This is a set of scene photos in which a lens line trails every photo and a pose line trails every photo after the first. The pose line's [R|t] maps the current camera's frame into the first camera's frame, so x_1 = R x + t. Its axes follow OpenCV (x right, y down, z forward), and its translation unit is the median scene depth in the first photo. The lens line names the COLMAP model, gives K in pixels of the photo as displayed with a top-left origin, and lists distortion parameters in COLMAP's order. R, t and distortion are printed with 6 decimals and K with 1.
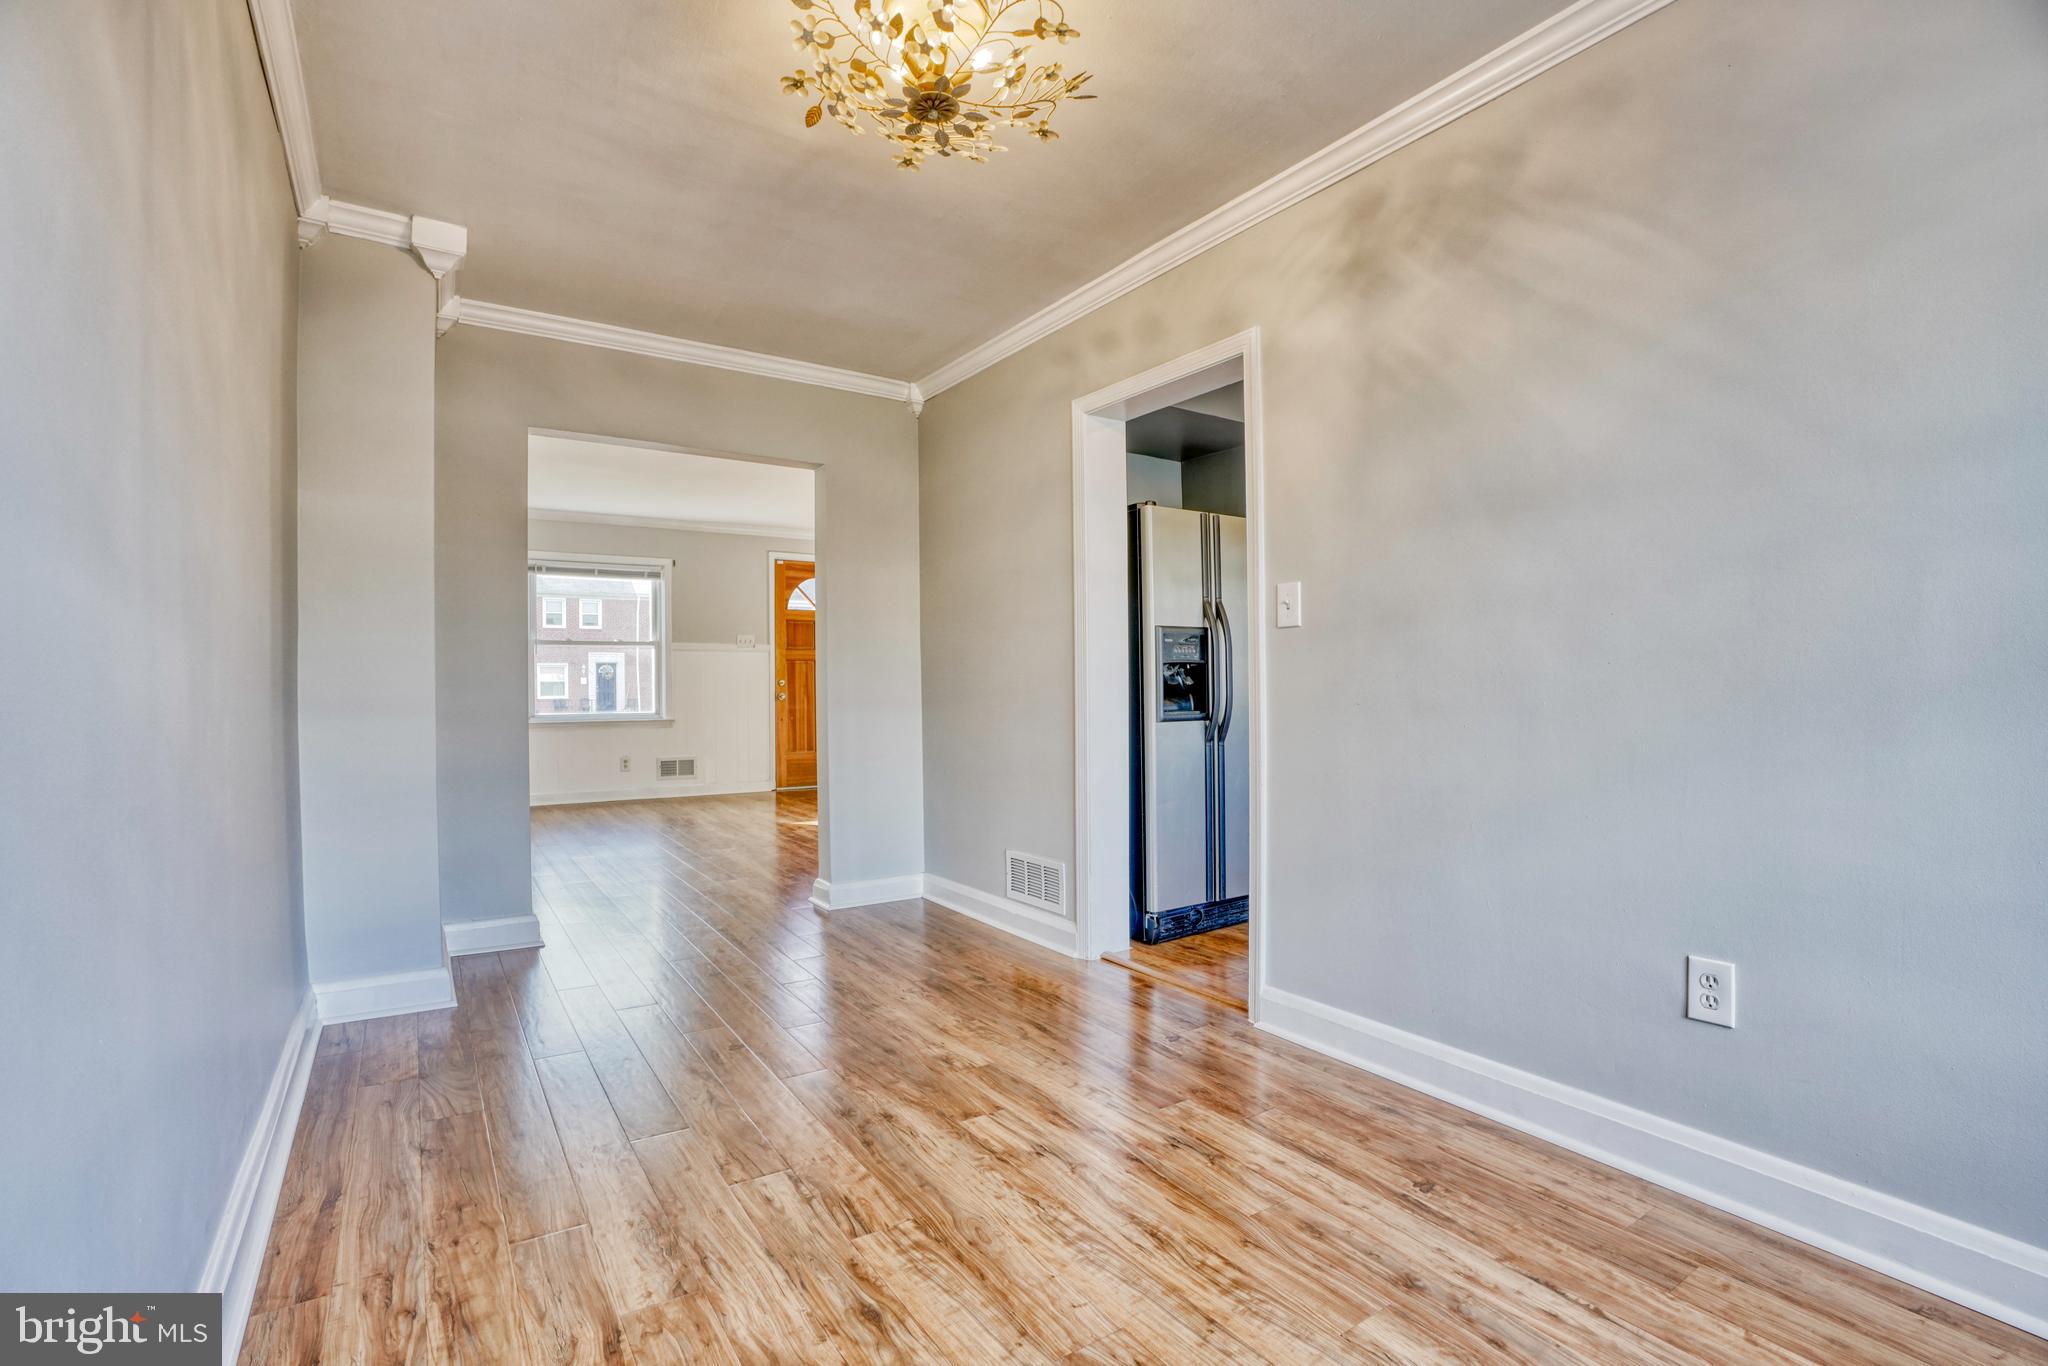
lens RADIAL K [[947.9, 0, 1011.9], [0, 947.9, 702.3], [0, 0, 1]] dist [-0.043929, 0.011005]
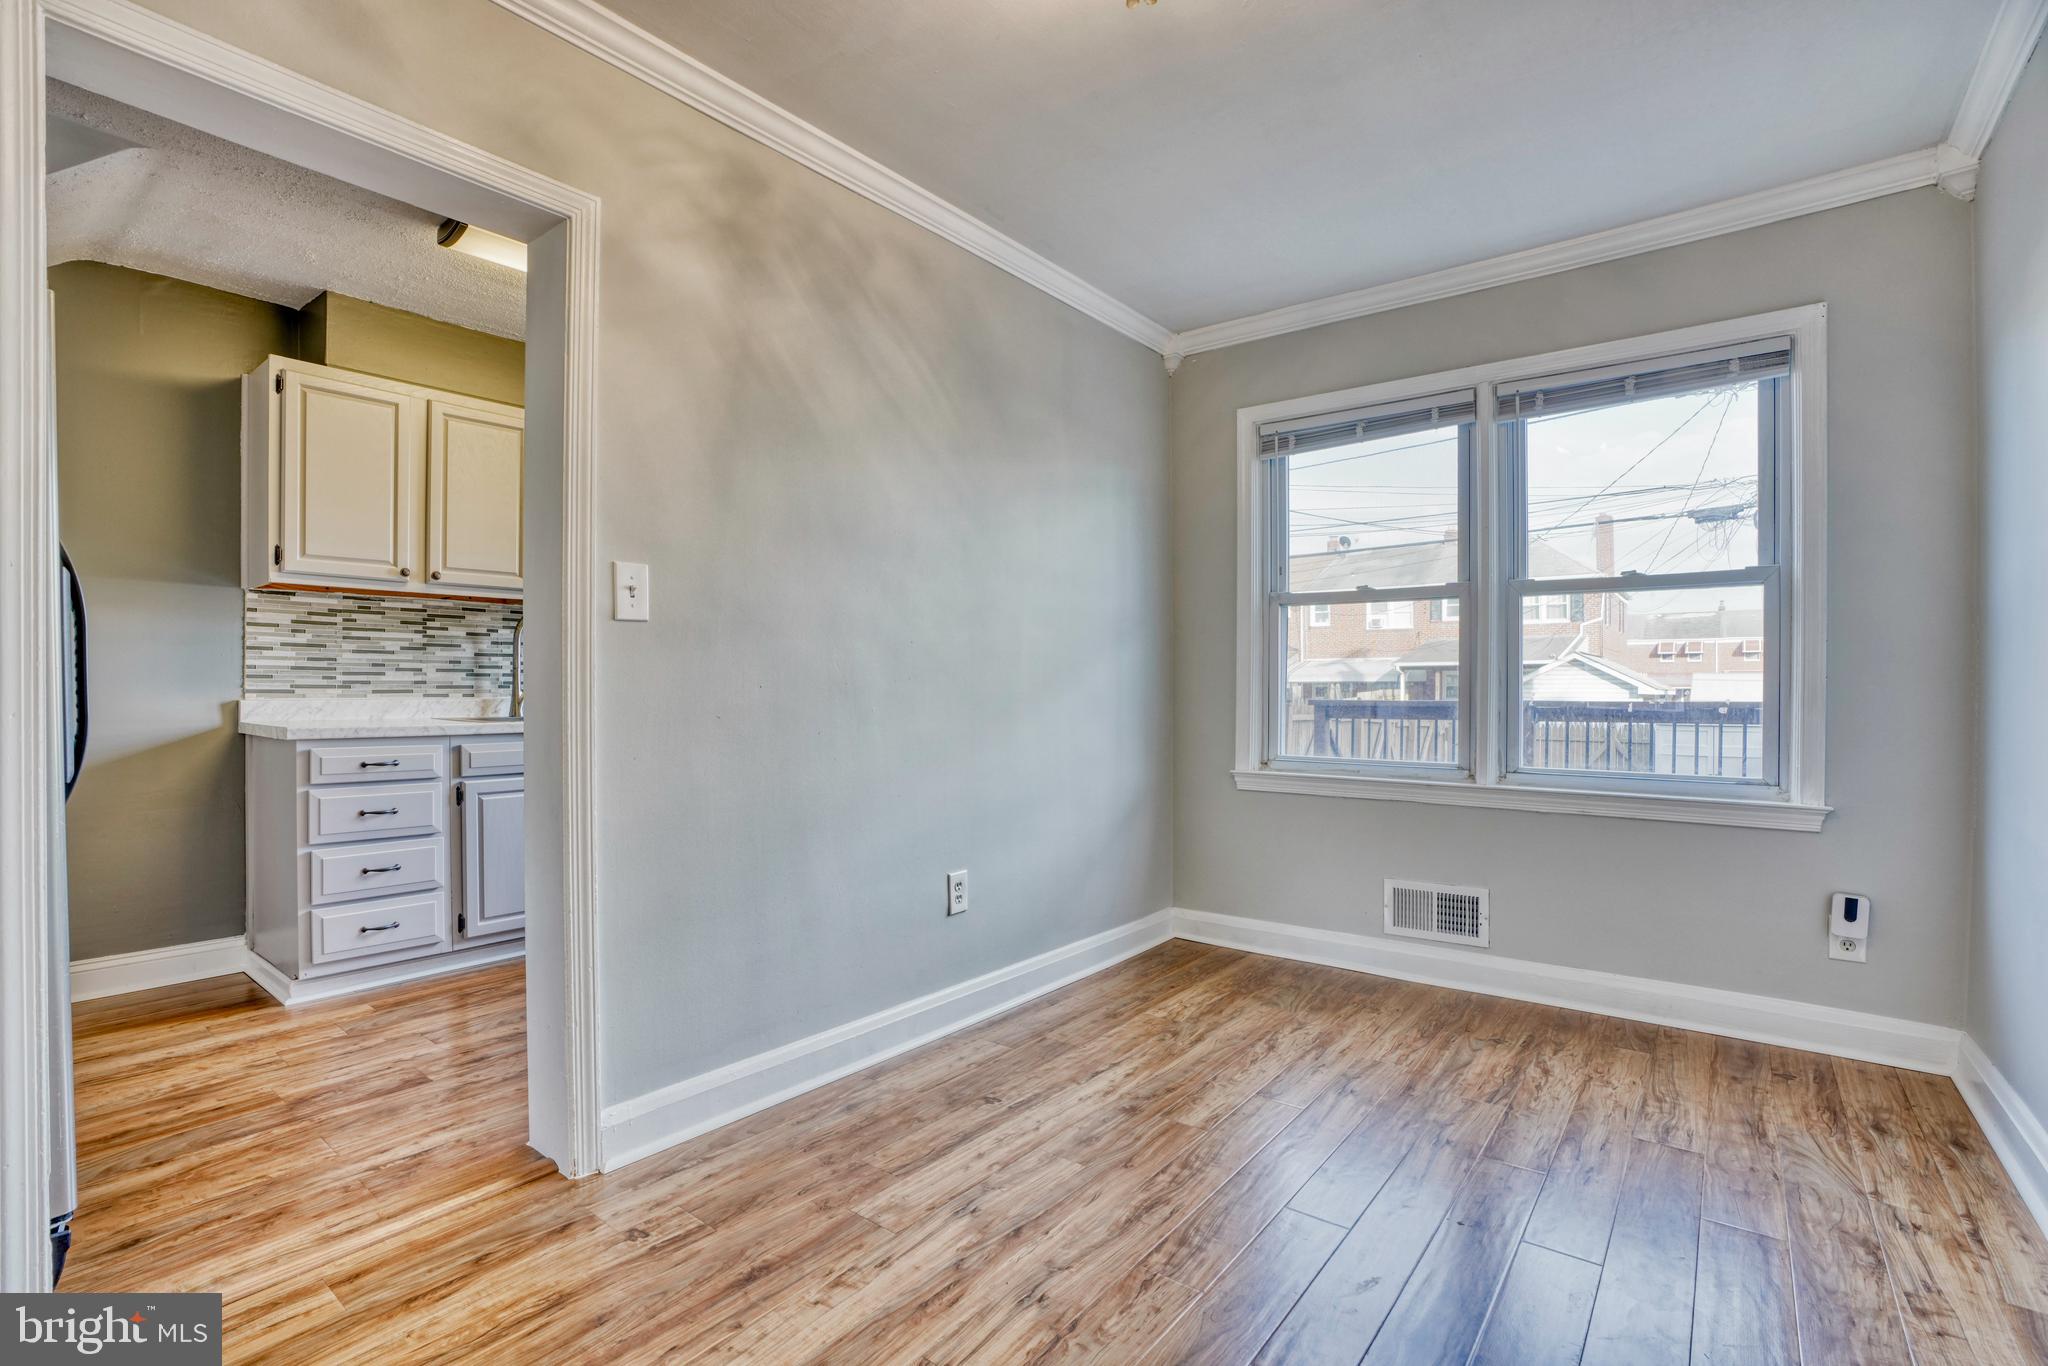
lens RADIAL K [[947.9, 0, 1007.5], [0, 947.9, 700.6], [0, 0, 1]] dist [-0.043929, 0.011005]
pose [[-0.317904, -0.007221, 0.948096, -0.690664], [0.016141, 0.999785, 0.013027, -0.026553], [-0.947986, 0.019445, -0.317719, 1.258997]]
